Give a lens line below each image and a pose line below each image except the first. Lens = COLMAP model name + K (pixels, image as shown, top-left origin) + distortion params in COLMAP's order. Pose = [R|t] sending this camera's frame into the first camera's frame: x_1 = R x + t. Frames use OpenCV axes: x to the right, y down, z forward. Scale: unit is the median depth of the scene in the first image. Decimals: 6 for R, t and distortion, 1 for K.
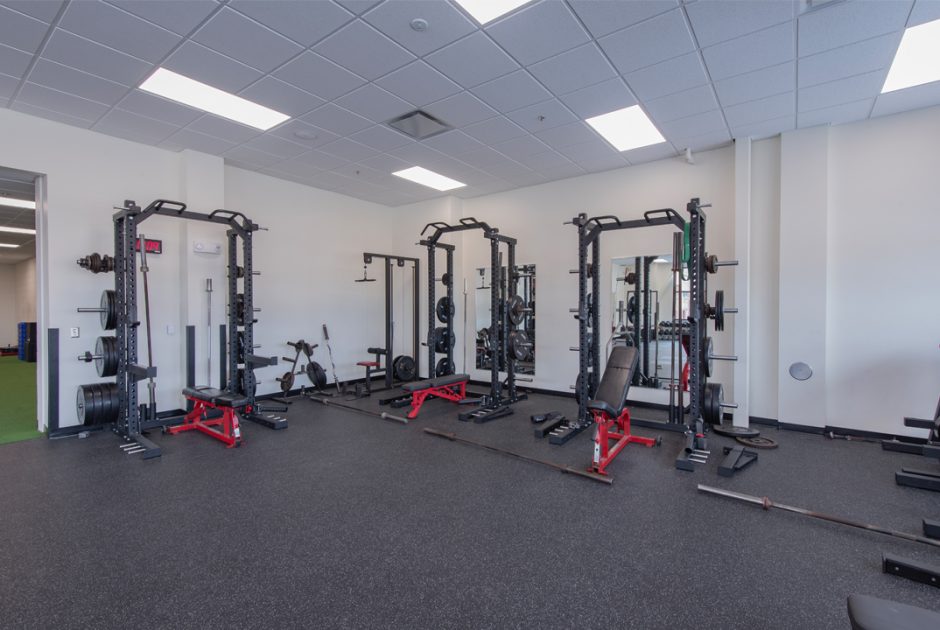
lens RADIAL K [[429.1, 0, 476.7], [0, 429.1, 314.7], [0, 0, 1]] dist [0.017924, -0.000421]
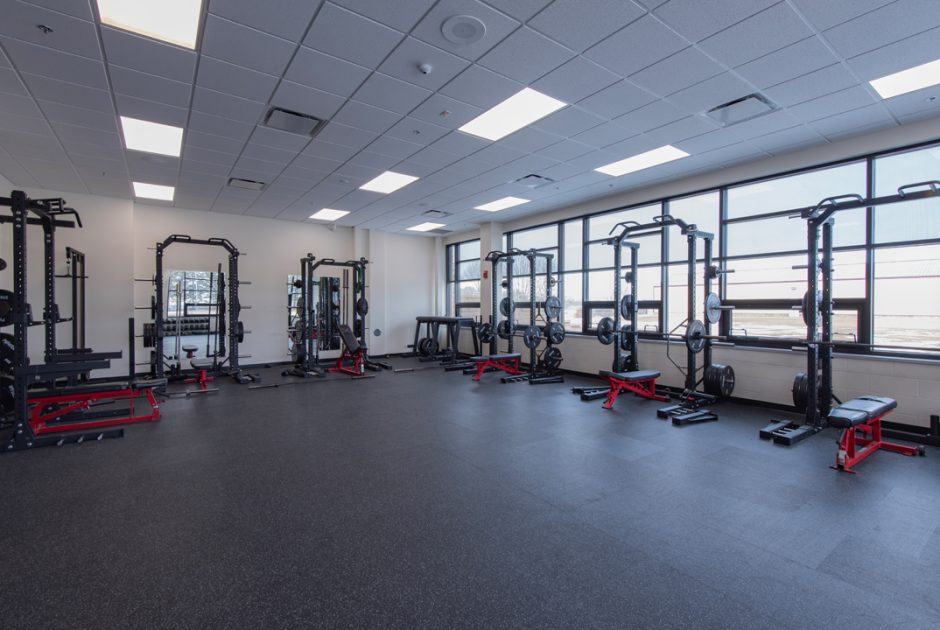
lens RADIAL K [[429.1, 0, 476.7], [0, 429.1, 314.7], [0, 0, 1]] dist [0.017924, -0.000421]
pose [[0.288413, -0.018615, 0.957325, -1.173202], [0.014563, 0.999781, 0.015054, 0.003468], [-0.957395, 0.009600, 0.288621, -0.173864]]
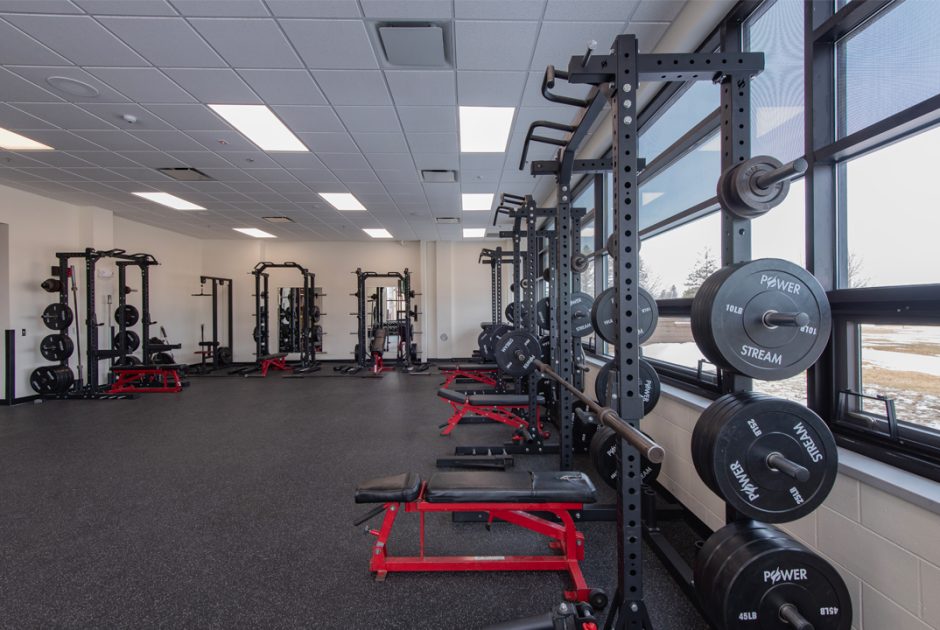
lens RADIAL K [[429.1, 0, 476.7], [0, 429.1, 314.7], [0, 0, 1]] dist [0.017924, -0.000421]
pose [[0.787614, -0.011520, 0.616062, -0.548066], [0.017282, 0.999845, -0.003398, 0.010978], [-0.615927, 0.013323, 0.787691, -0.931333]]
